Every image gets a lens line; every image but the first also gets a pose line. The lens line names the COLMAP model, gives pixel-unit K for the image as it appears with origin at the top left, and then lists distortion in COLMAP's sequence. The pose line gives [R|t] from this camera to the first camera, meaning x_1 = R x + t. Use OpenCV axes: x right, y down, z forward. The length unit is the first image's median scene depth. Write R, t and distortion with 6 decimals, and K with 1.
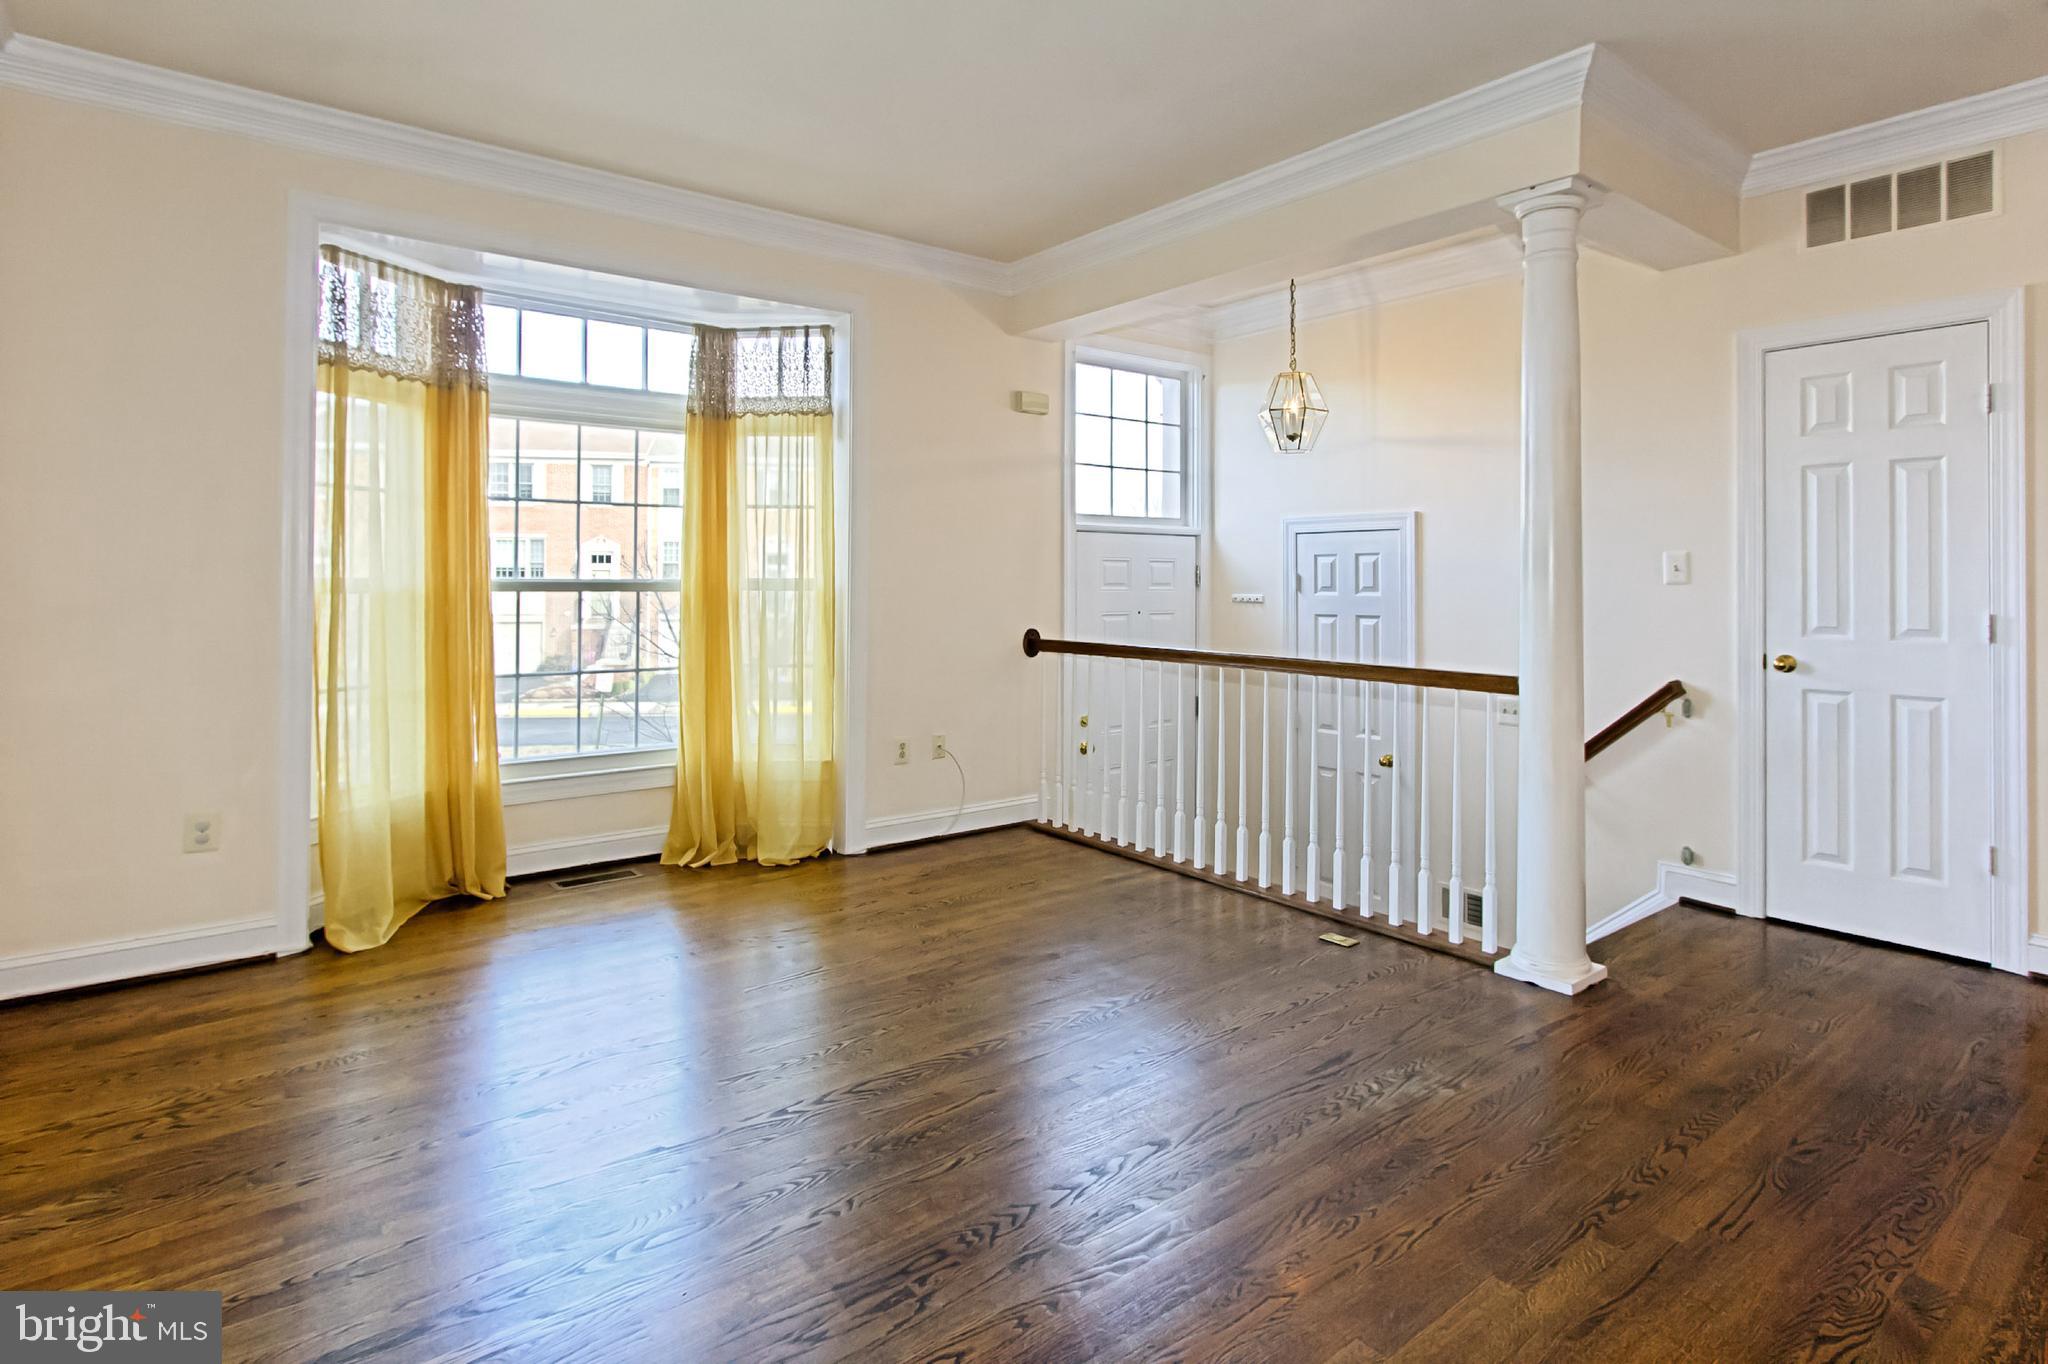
lens RADIAL K [[1066.2, 0, 1017.6], [0, 1066.2, 584.7], [0, 0, 1]] dist [-0.001651, 0.003304]
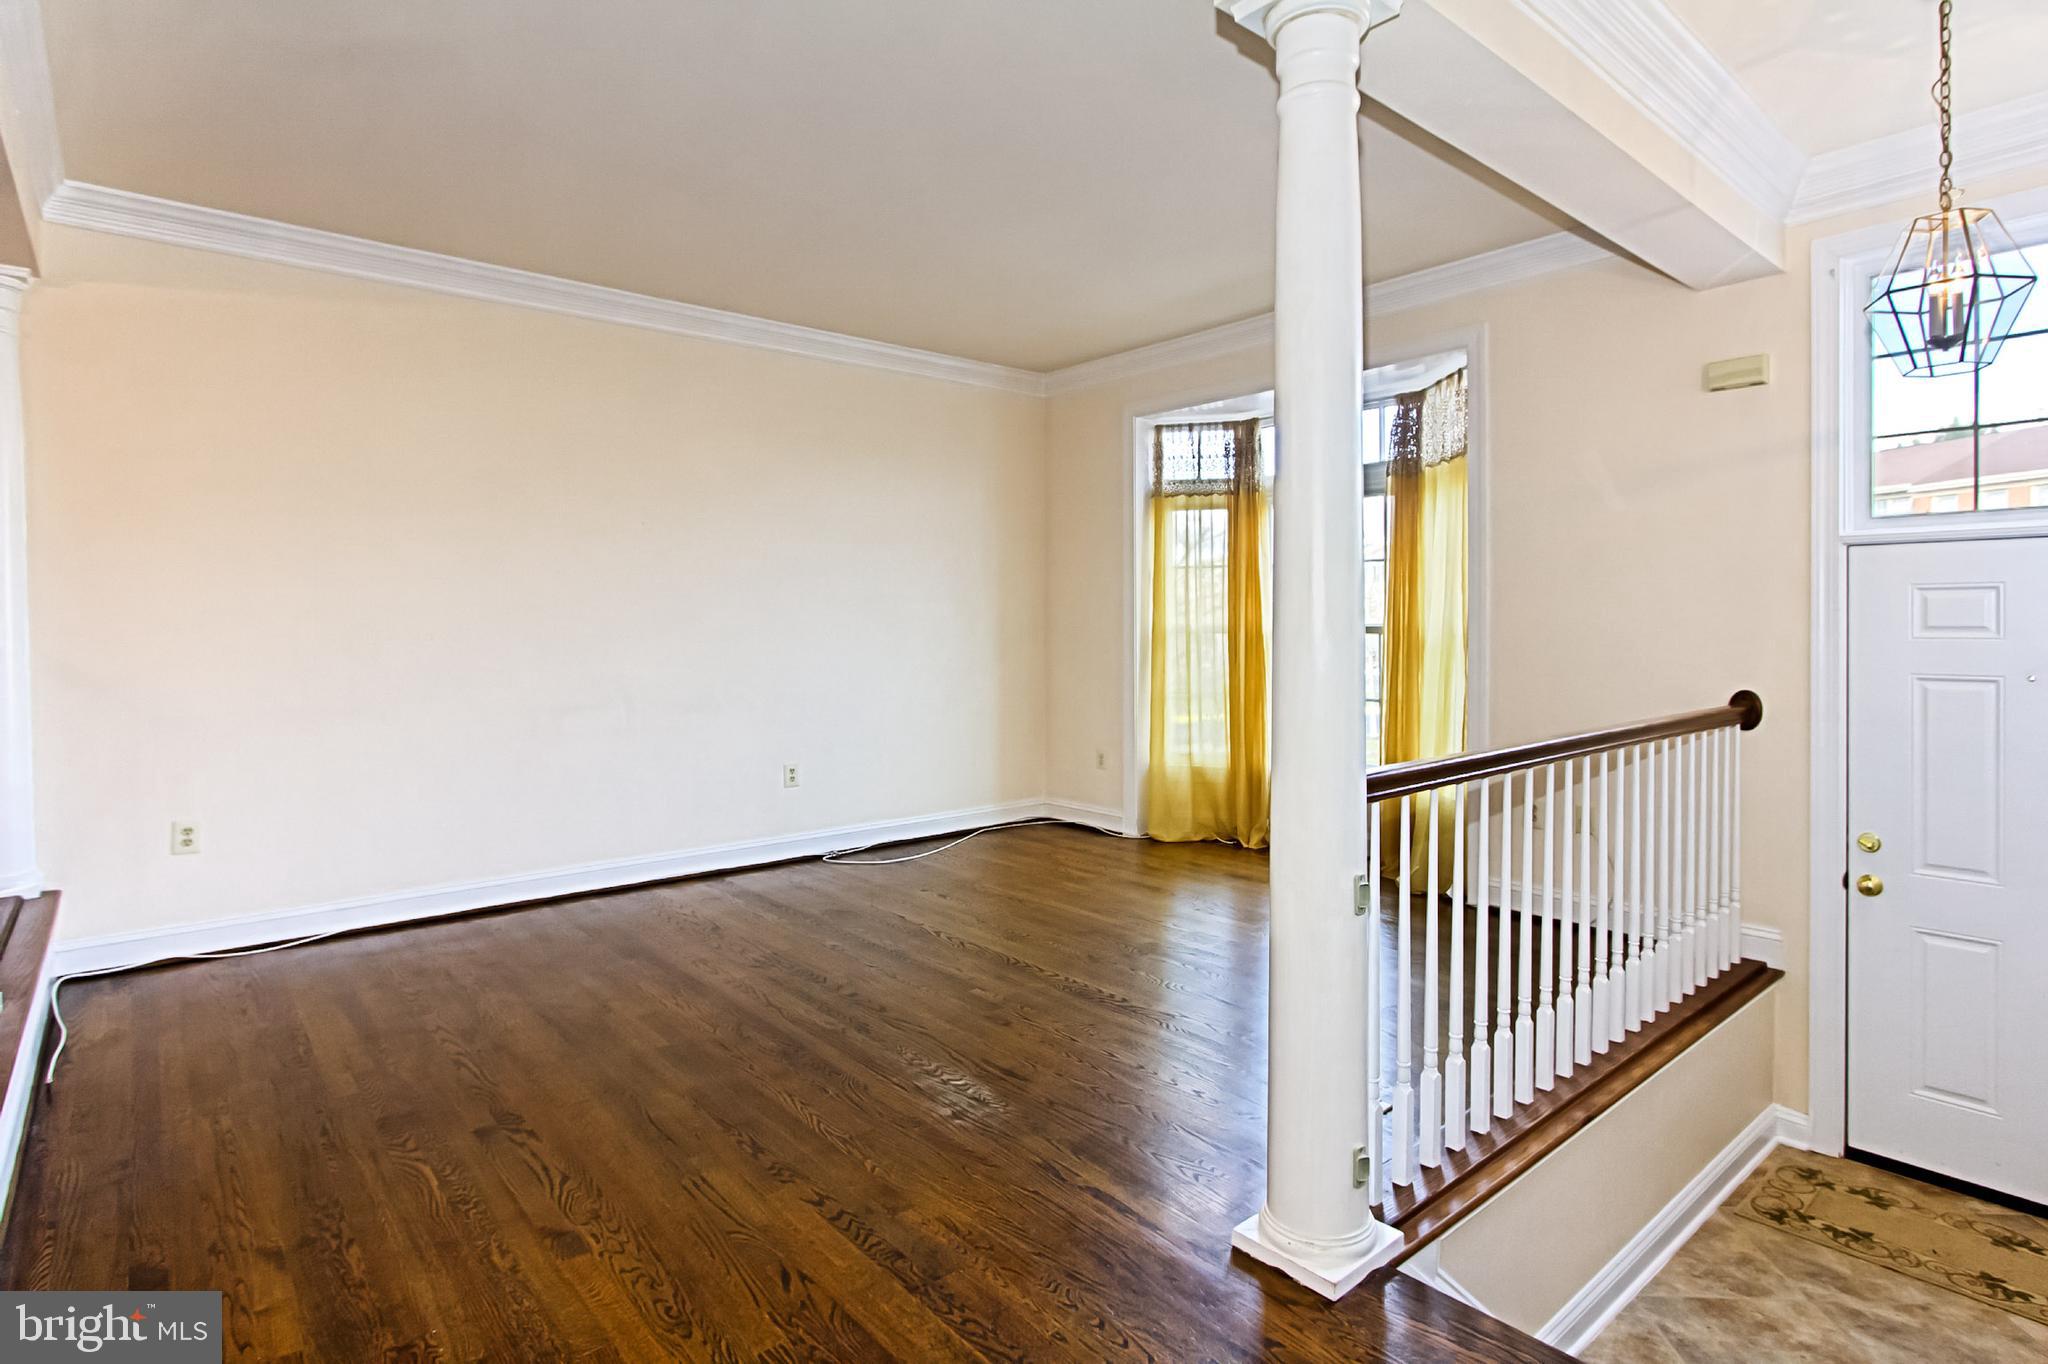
lens RADIAL K [[1066.2, 0, 1035.8], [0, 1066.2, 629.5], [0, 0, 1]] dist [-0.001651, 0.003304]
pose [[0.035156, 0.001547, -0.999381, 1.416916], [-0.005529, 0.999984, 0.001353, 0.005059], [0.999367, 0.005478, 0.035164, 1.031245]]
